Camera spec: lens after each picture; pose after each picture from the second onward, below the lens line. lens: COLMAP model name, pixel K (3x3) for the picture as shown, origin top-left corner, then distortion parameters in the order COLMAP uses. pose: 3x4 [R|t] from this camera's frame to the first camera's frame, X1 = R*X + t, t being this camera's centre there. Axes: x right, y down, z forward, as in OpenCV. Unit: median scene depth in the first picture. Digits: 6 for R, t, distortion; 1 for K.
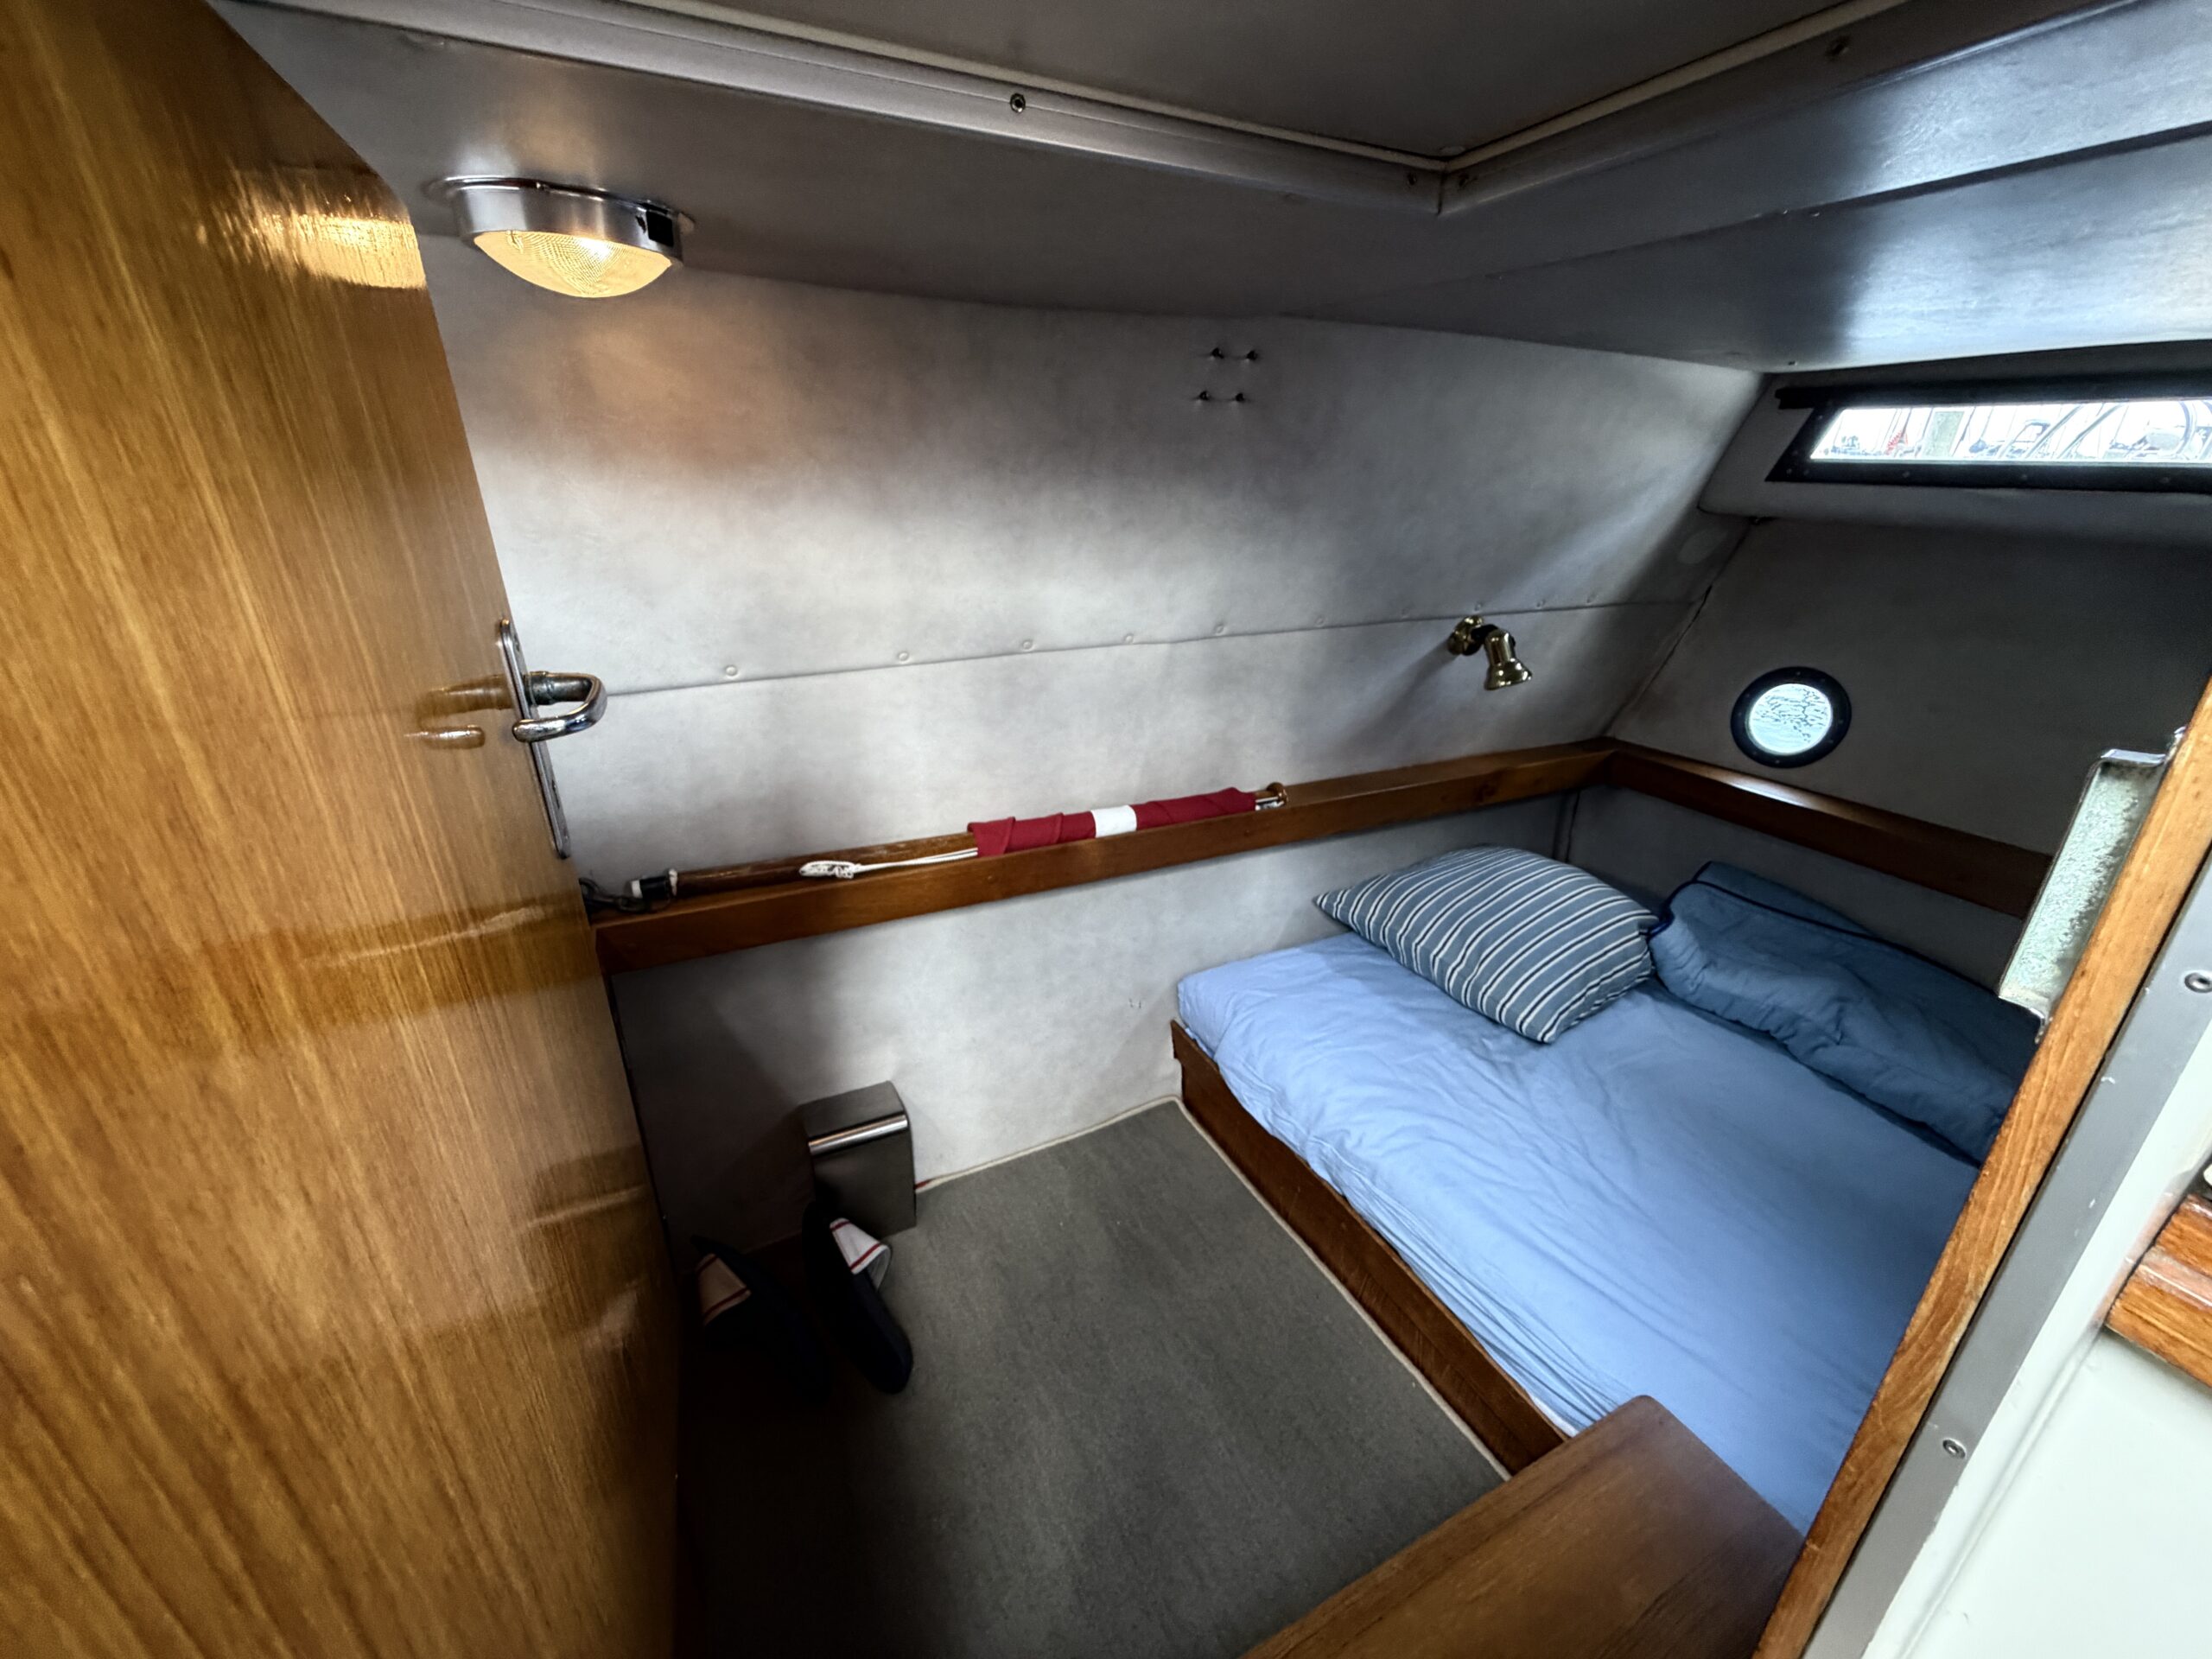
lens RADIAL K [[873.2, 0, 1113.3], [0, 873.2, 827.3], [0, 0, 1]] dist [-0.001701, -0.001180]
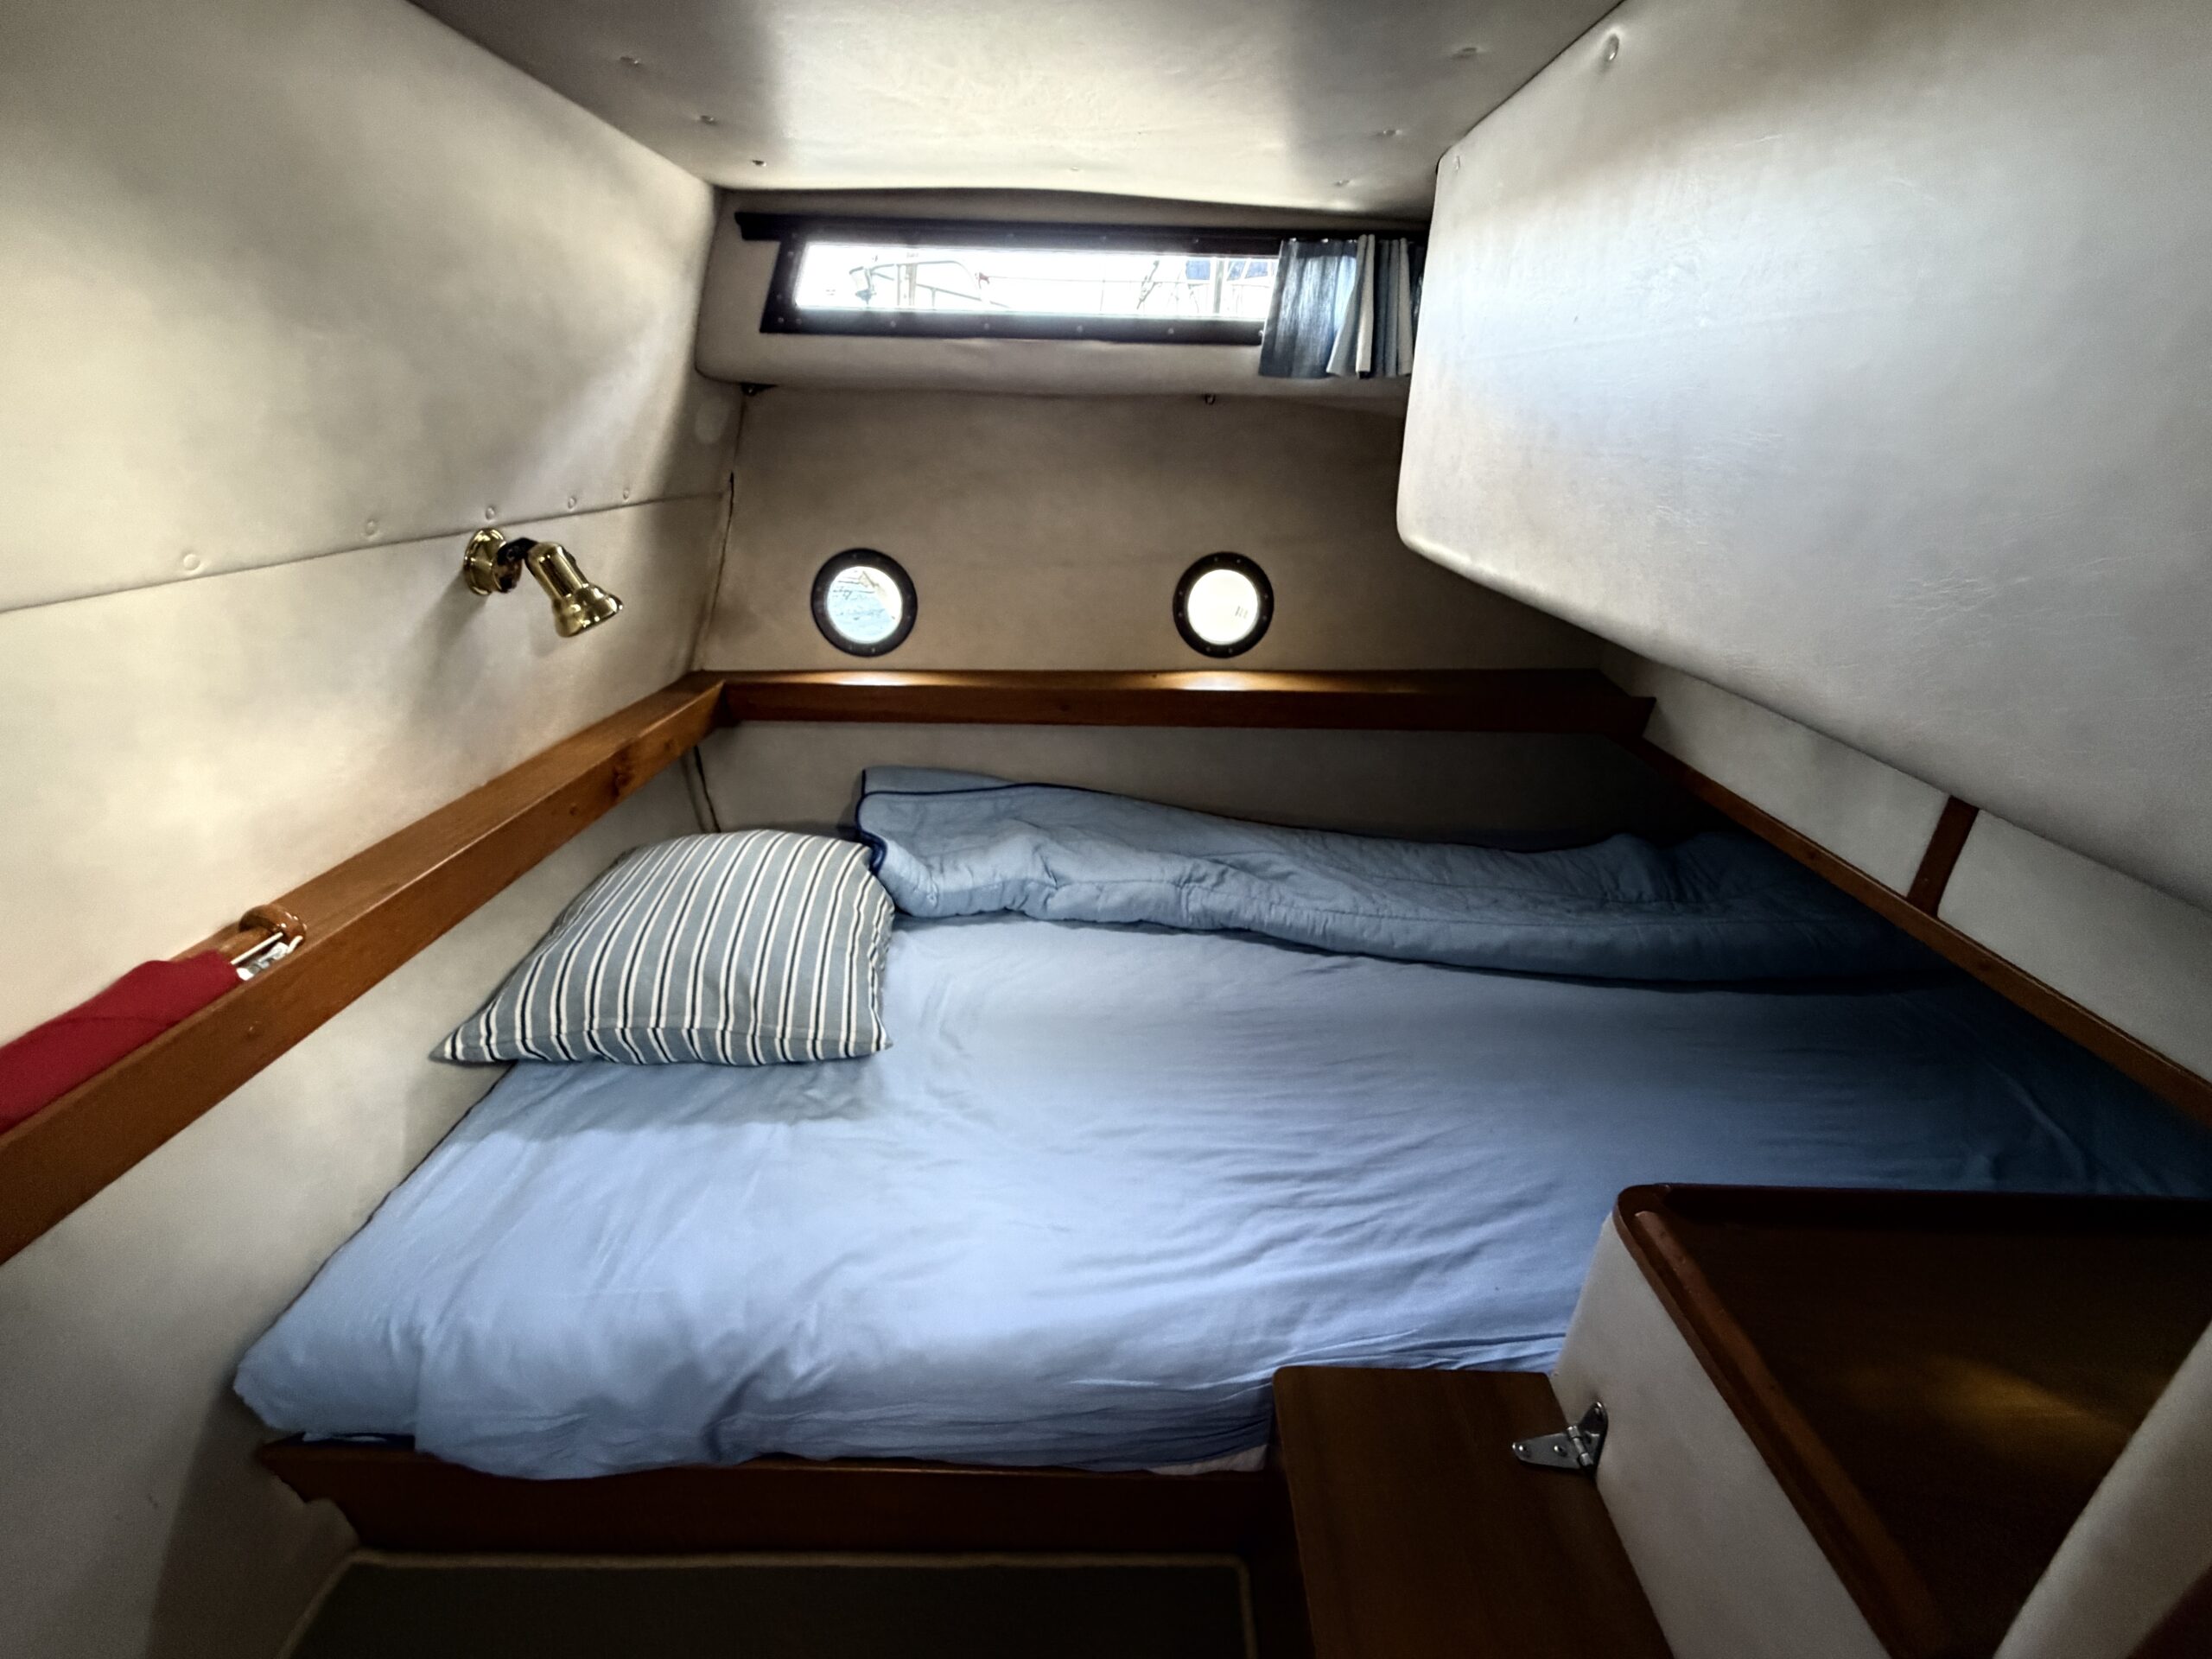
lens RADIAL K [[873.2, 0, 1089.3], [0, 873.2, 831.7], [0, 0, 1]] dist [-0.001701, -0.001180]
pose [[0.461506, -0.382958, 0.800222, 0.028327], [0.337222, 0.910046, 0.241033, -0.049263], [-0.820545, 0.158615, 0.549134, 0.338431]]
